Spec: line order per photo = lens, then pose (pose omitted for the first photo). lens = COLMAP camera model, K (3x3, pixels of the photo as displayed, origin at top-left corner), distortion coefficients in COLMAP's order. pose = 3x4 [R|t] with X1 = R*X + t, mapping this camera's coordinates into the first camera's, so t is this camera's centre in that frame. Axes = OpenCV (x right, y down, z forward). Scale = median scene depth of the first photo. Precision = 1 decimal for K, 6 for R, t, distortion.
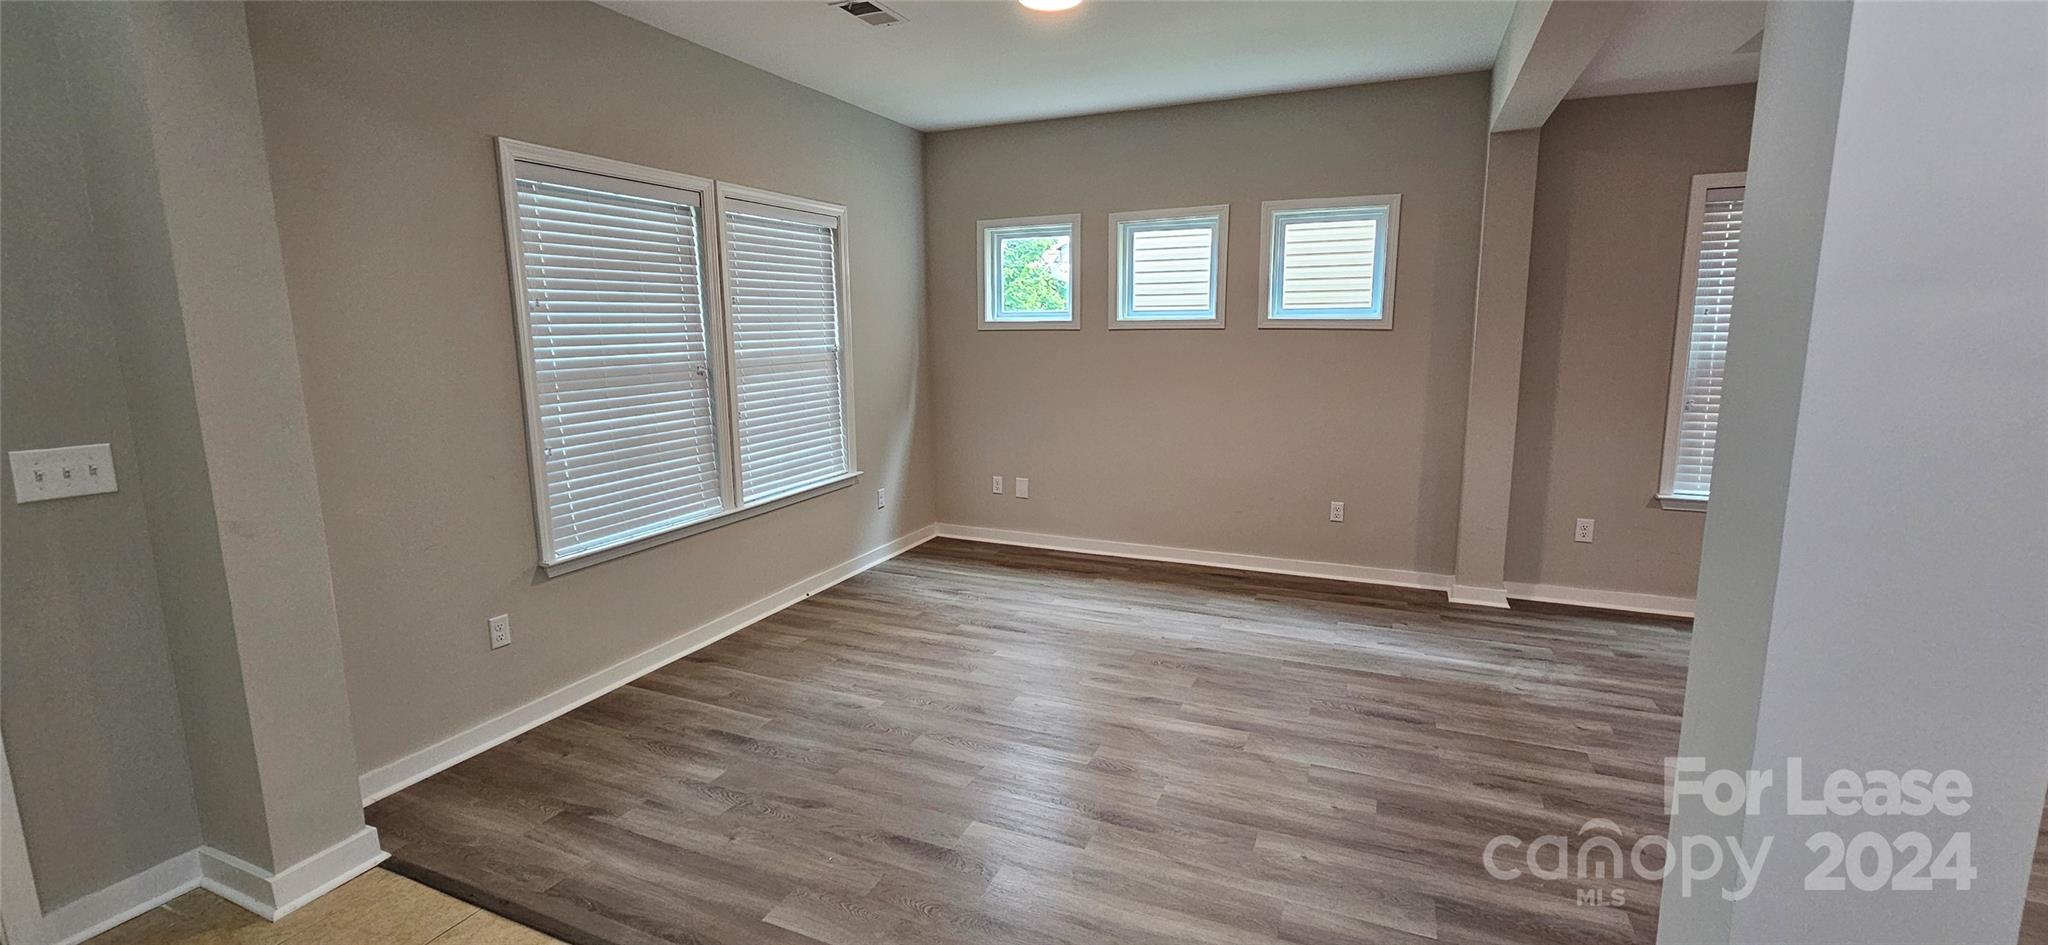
lens RADIAL K [[846.2, 0, 1018.5], [0, 846.2, 455.1], [0, 0, 1]] dist [0.001751, -0.000023]
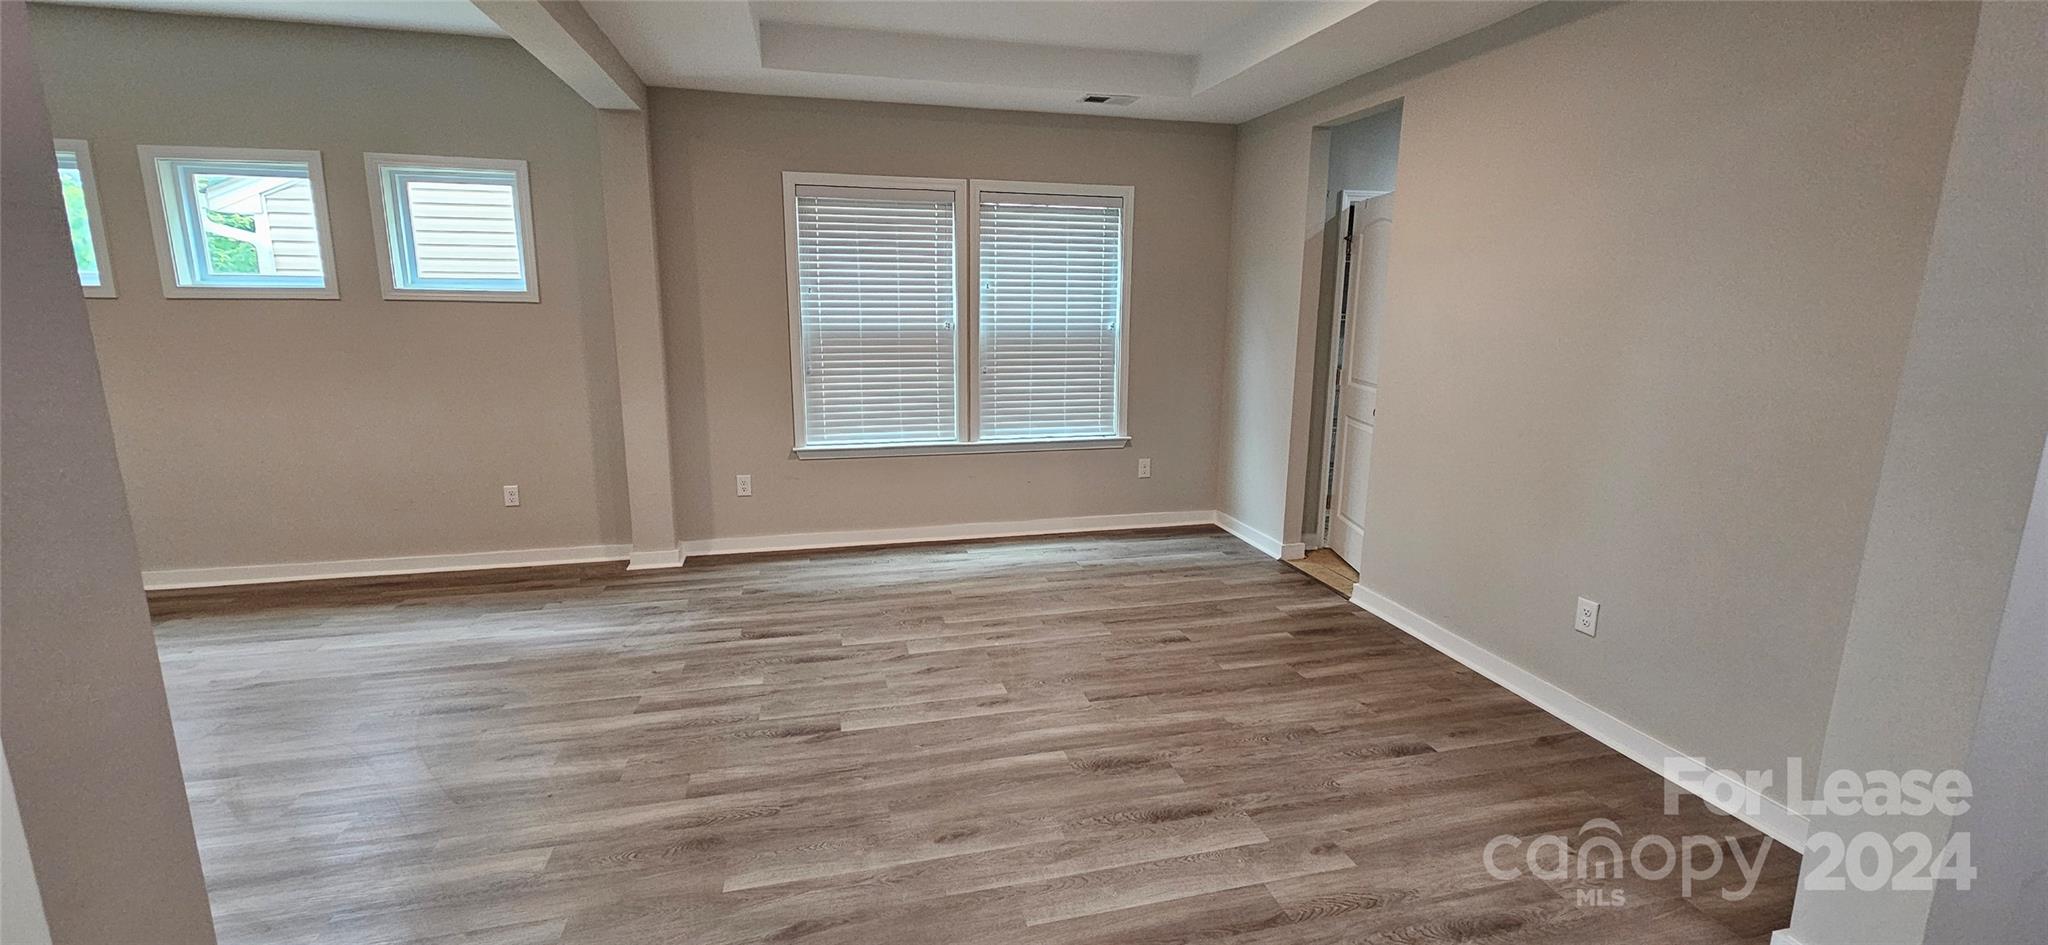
lens RADIAL K [[846.2, 0, 1034.1], [0, 846.2, 451.9], [0, 0, 1]] dist [0.001751, -0.000023]
pose [[0.785325, -0.096155, 0.611570, 0.288180], [0.079529, 0.995349, 0.054371, 0.014568], [-0.613954, 0.005939, 0.789320, -0.112961]]
